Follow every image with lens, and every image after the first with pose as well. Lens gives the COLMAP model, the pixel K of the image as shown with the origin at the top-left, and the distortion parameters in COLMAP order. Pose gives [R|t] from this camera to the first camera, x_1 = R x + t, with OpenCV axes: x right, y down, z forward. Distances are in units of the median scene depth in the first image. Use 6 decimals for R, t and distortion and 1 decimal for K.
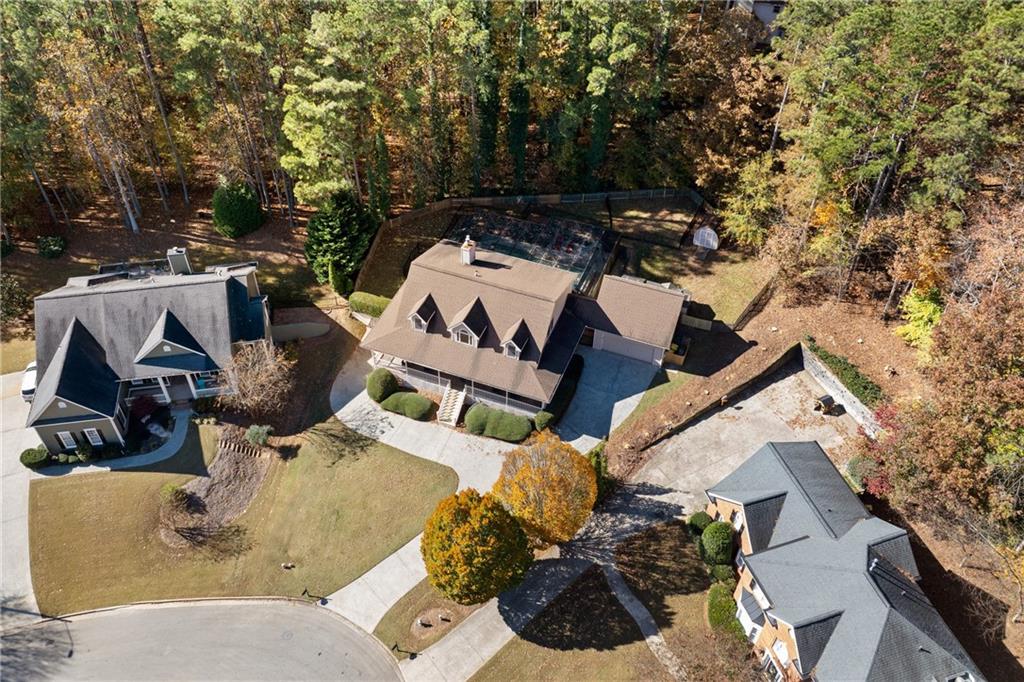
lens RADIAL K [[850.6, 0, 483.8], [0, 850.6, 339.7], [0, 0, 1]] dist [-0.006543, -0.011457]
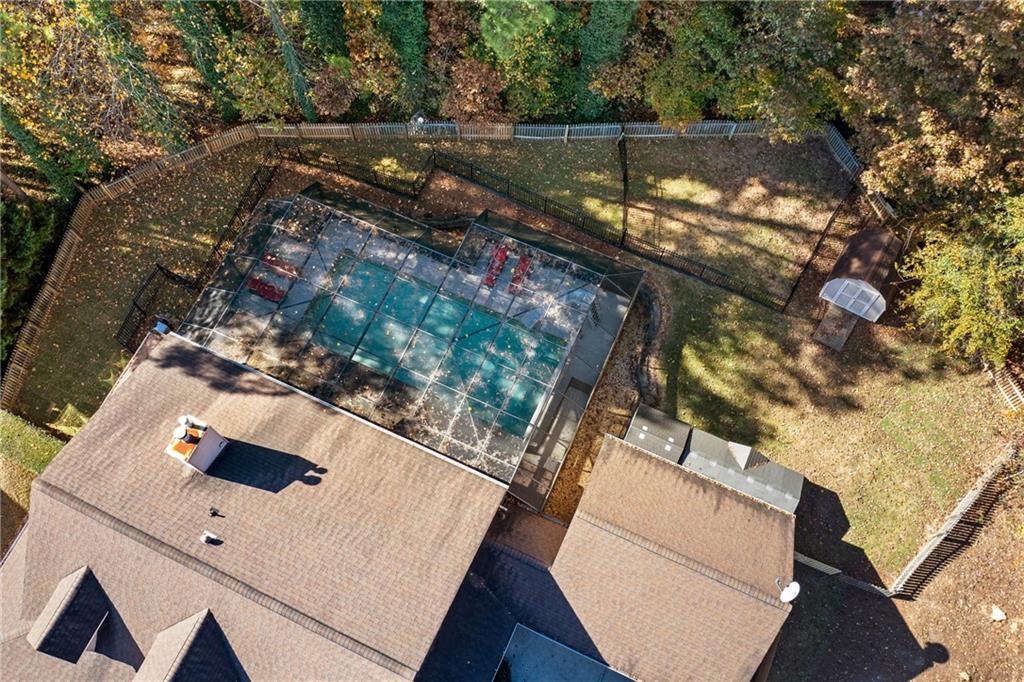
lens RADIAL K [[845.3, 0, 464.4], [0, 845.3, 350.9], [0, 0, 1]] dist [0.064436, -0.191655]
pose [[0.998809, 0.047135, -0.012624, 0.094299], [-0.038512, 0.920323, 0.389258, -0.281252], [0.029966, -0.388308, 0.921042, 0.697783]]
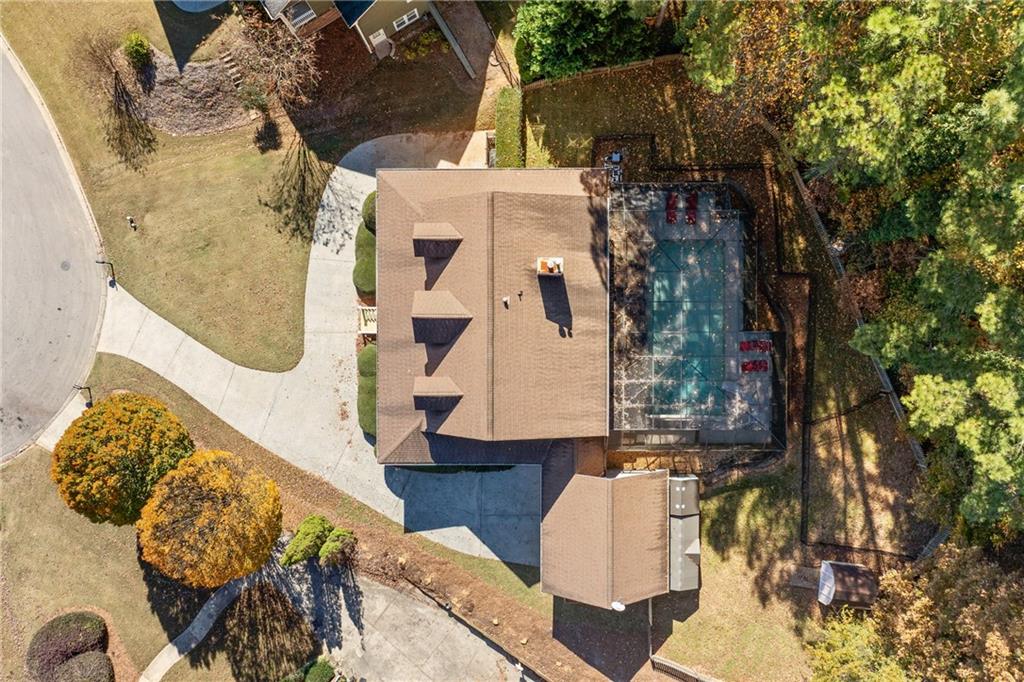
lens RADIAL K [[850.6, 0, 483.8], [0, 850.6, 339.7], [0, 0, 1]] dist [-0.006543, -0.011457]
pose [[0.381467, 0.924335, 0.009387, 0.005507], [-0.649351, 0.260728, 0.714397, -0.490314], [0.657895, -0.278615, 0.699677, 0.537065]]
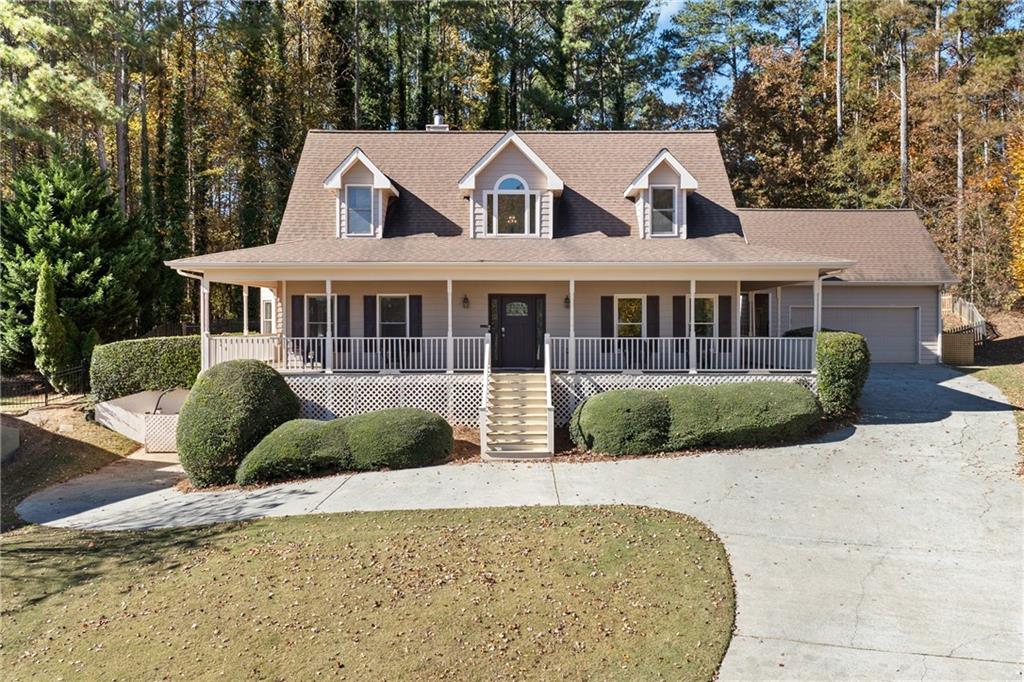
lens RADIAL K [[850.6, 0, 483.8], [0, 850.6, 339.7], [0, 0, 1]] dist [-0.006543, -0.011457]
pose [[0.934525, -0.009828, 0.355762, -0.146542], [0.250165, 0.729146, -0.636996, 0.236118], [-0.253142, 0.684288, 0.683863, 0.789486]]
